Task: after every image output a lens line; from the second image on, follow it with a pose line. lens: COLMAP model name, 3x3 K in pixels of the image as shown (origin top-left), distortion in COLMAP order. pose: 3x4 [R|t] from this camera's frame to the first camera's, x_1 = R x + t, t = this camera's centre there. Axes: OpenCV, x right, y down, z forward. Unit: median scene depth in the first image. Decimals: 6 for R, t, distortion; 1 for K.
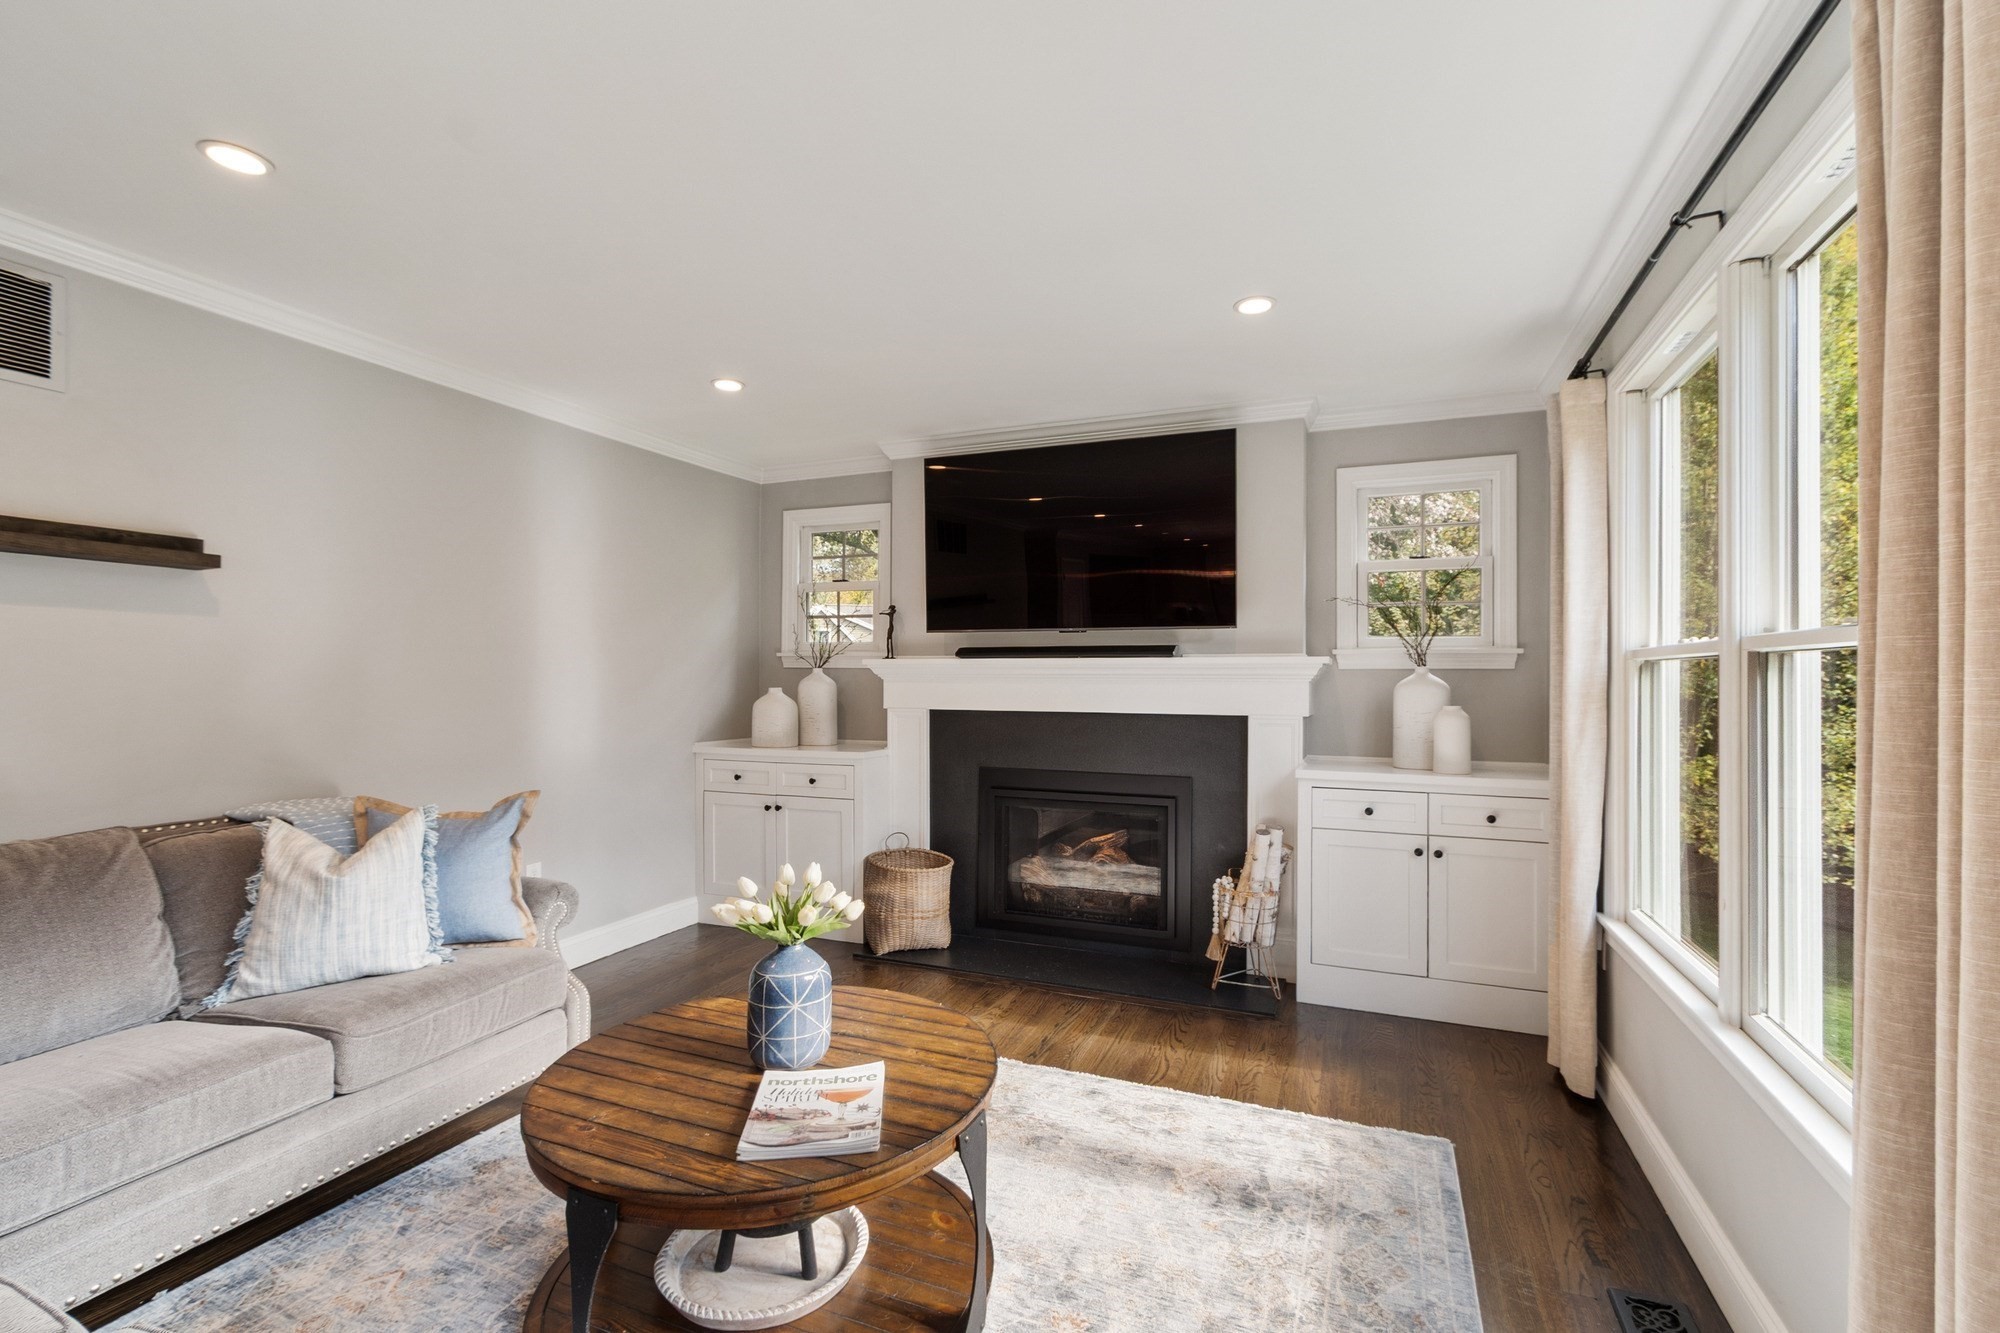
lens RADIAL K [[890.6, 0, 998.1], [0, 890.6, 666.9], [0, 0, 1]] dist [0.001456, 0.000011]
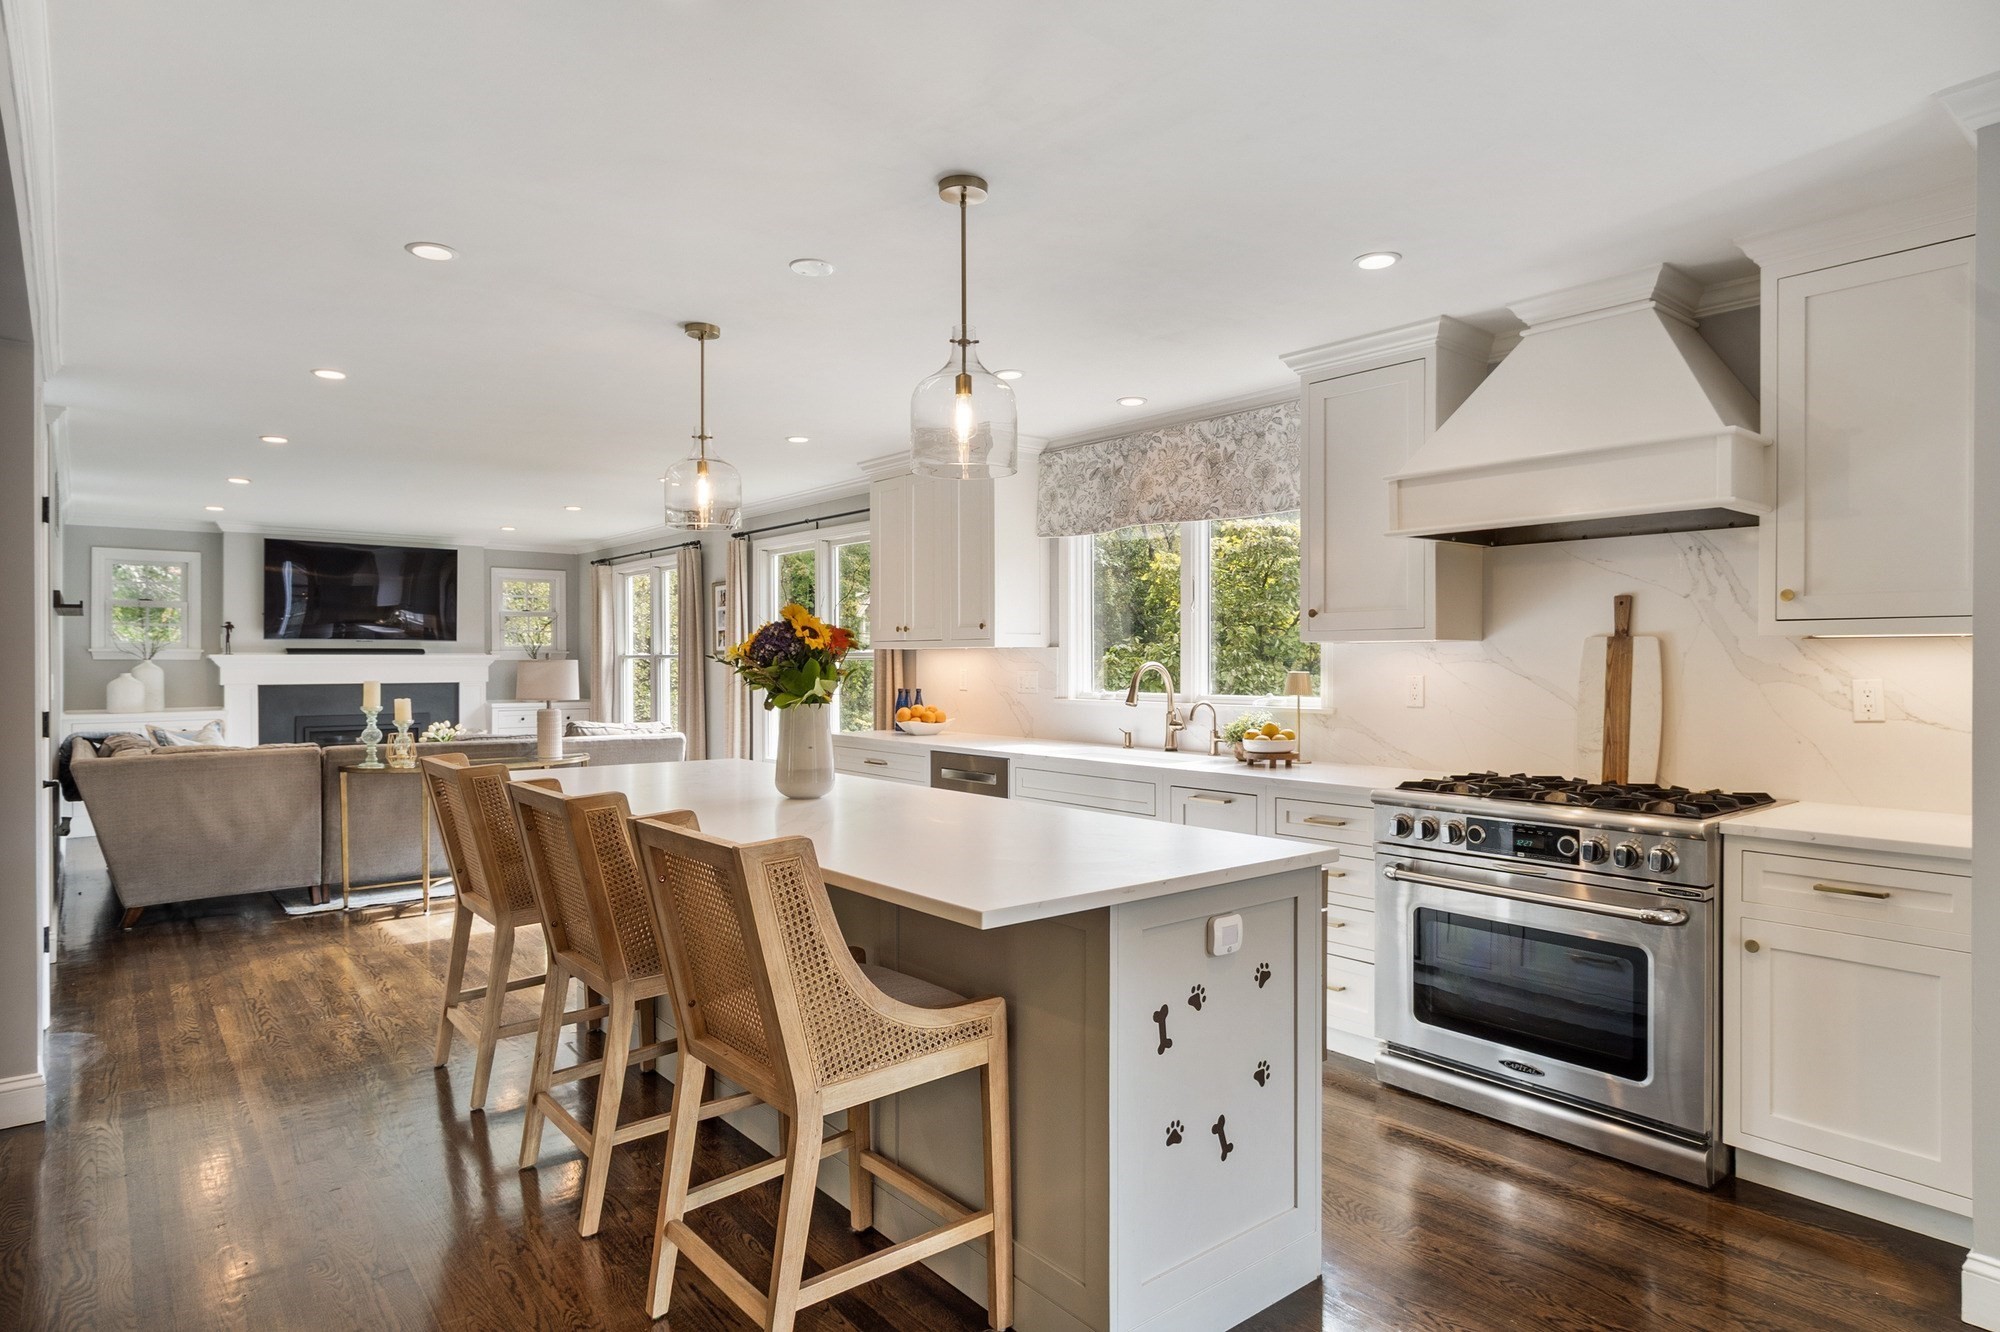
lens RADIAL K [[1111.8, 0, 998.7], [0, 1111.8, 665.8], [0, 0, 1]] dist [-0.000273, -0.000020]
pose [[0.463552, -0.004436, 0.886059, -1.453019], [-0.004350, 0.999964, 0.007282, -0.010002], [-0.886059, -0.007230, 0.463516, -1.356742]]
